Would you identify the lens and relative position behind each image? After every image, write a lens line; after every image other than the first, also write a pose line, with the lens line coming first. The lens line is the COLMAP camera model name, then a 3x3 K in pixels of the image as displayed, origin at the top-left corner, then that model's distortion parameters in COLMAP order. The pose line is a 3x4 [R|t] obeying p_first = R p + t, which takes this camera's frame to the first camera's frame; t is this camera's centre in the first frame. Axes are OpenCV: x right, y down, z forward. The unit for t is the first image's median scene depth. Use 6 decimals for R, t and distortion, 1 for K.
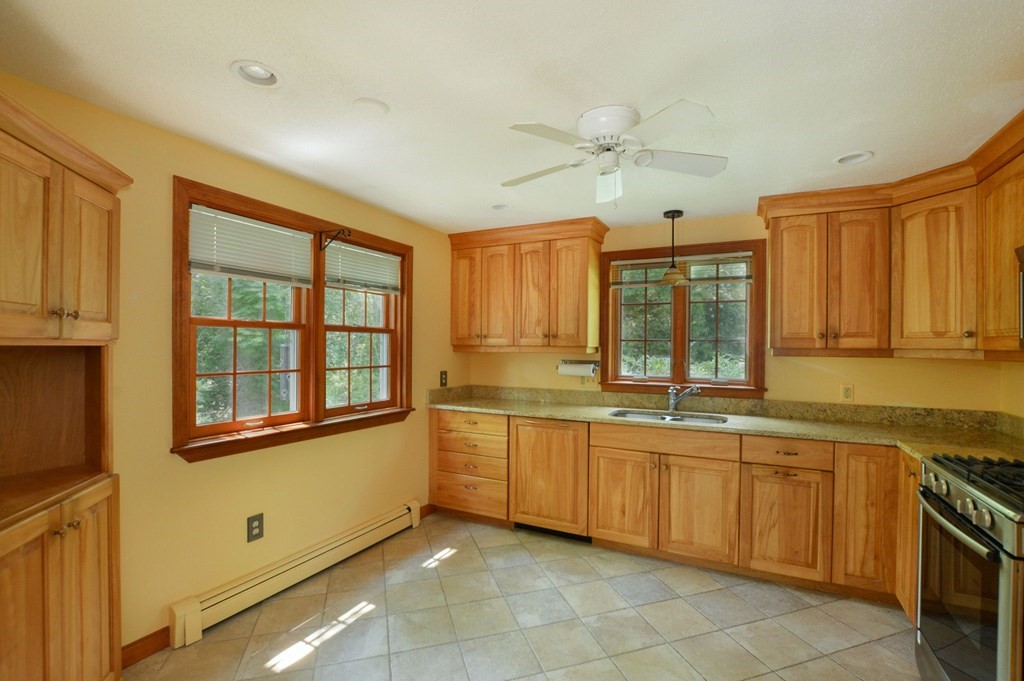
lens RADIAL K [[463.7, 0, 523.6], [0, 463.7, 347.4], [0, 0, 1]] dist [-0.020278, 0.001232]
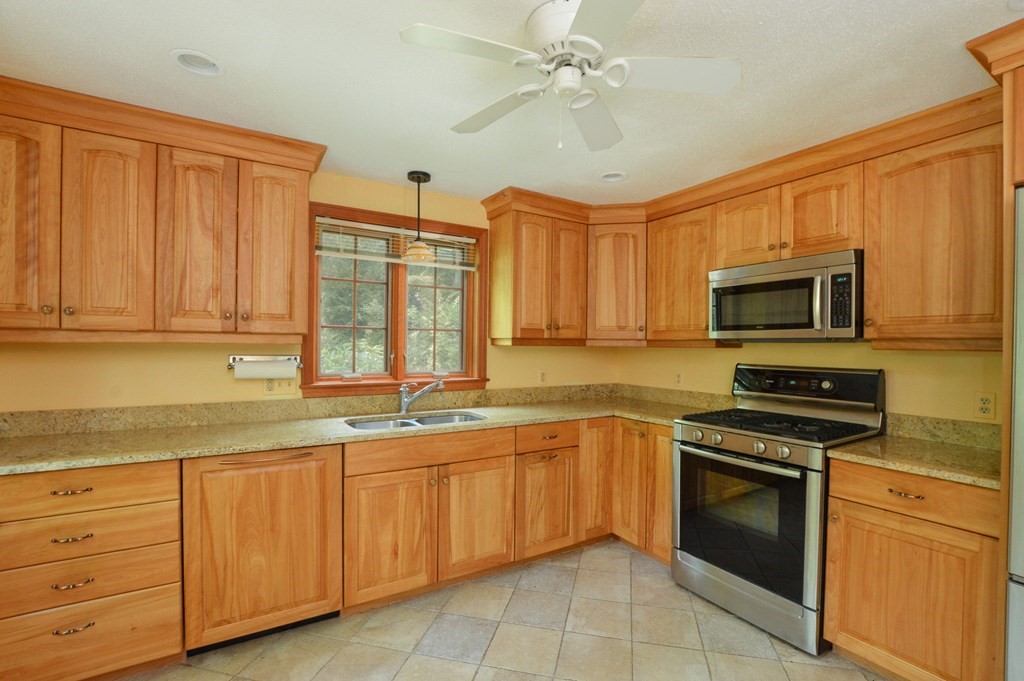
lens RADIAL K [[463.7, 0, 523.6], [0, 463.7, 347.4], [0, 0, 1]] dist [-0.020278, 0.001232]
pose [[0.514434, -0.007607, 0.857496, -0.330179], [-0.002447, 0.999944, 0.010339, 0.011942], [-0.857527, -0.007417, 0.514386, 0.449107]]
